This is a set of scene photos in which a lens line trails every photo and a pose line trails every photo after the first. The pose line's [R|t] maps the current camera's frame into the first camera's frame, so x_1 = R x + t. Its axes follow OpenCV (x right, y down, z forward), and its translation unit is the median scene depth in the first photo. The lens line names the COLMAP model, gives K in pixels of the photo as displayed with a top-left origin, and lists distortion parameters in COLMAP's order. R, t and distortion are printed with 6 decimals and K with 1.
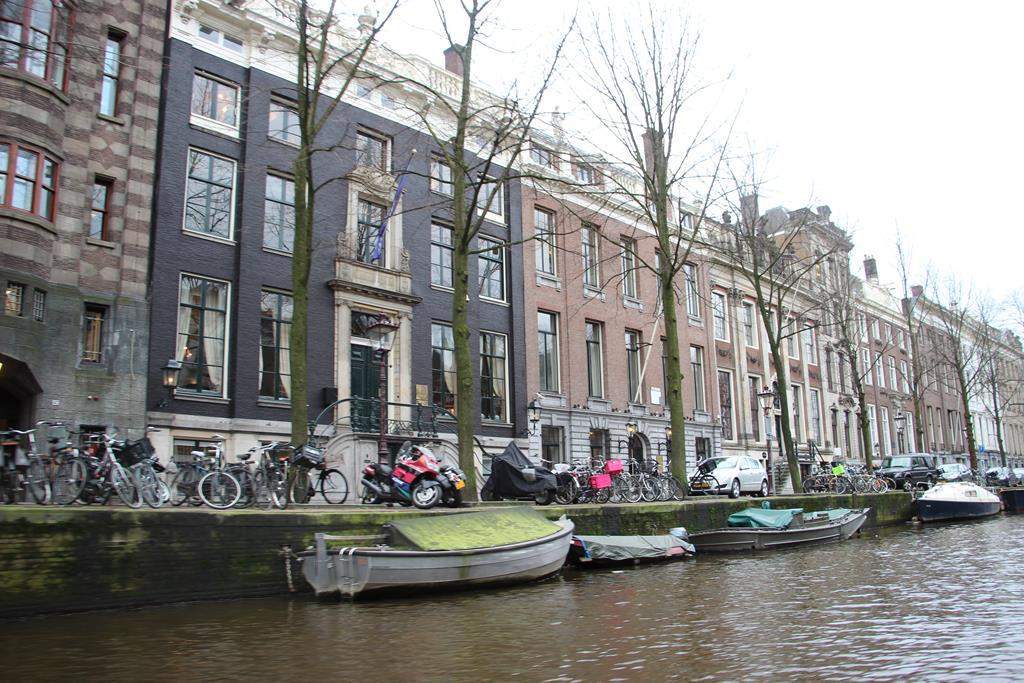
lens RADIAL K [[858.6, 0, 510.9], [0, 858.6, 339.1], [0, 0, 1]] dist [-0.165246, 0.019436]
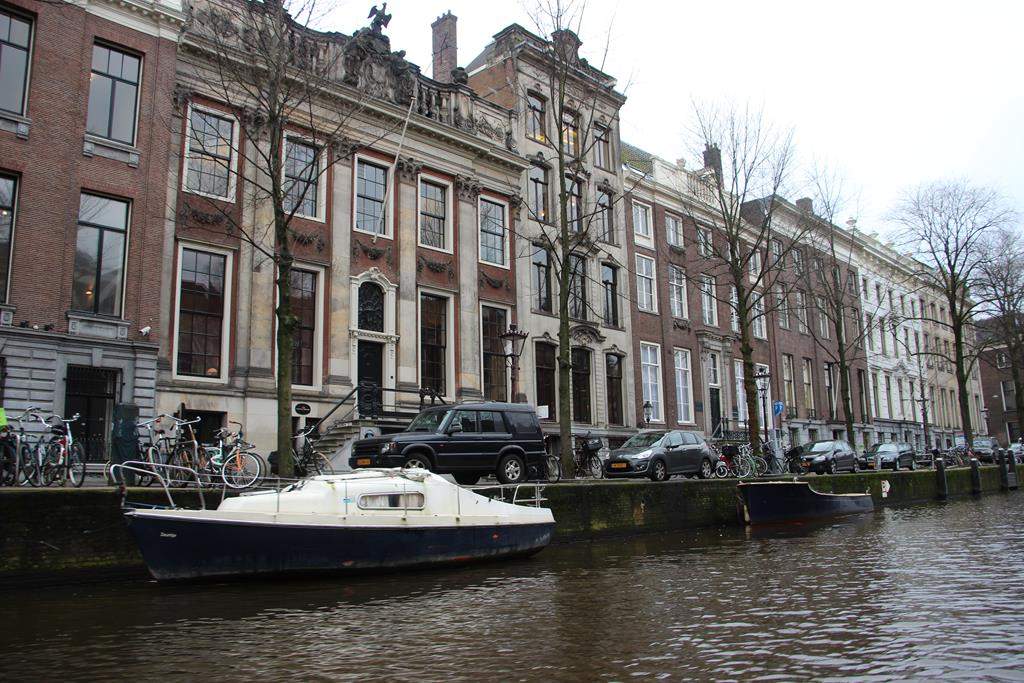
lens RADIAL K [[858.6, 0, 512.8], [0, 858.6, 340.9], [0, 0, 1]] dist [-0.165246, 0.019436]
pose [[0.999976, -0.005831, -0.003748, 0.357151], [0.005917, 0.999712, 0.023245, 0.066993], [0.003612, -0.023267, 0.999723, 0.372369]]
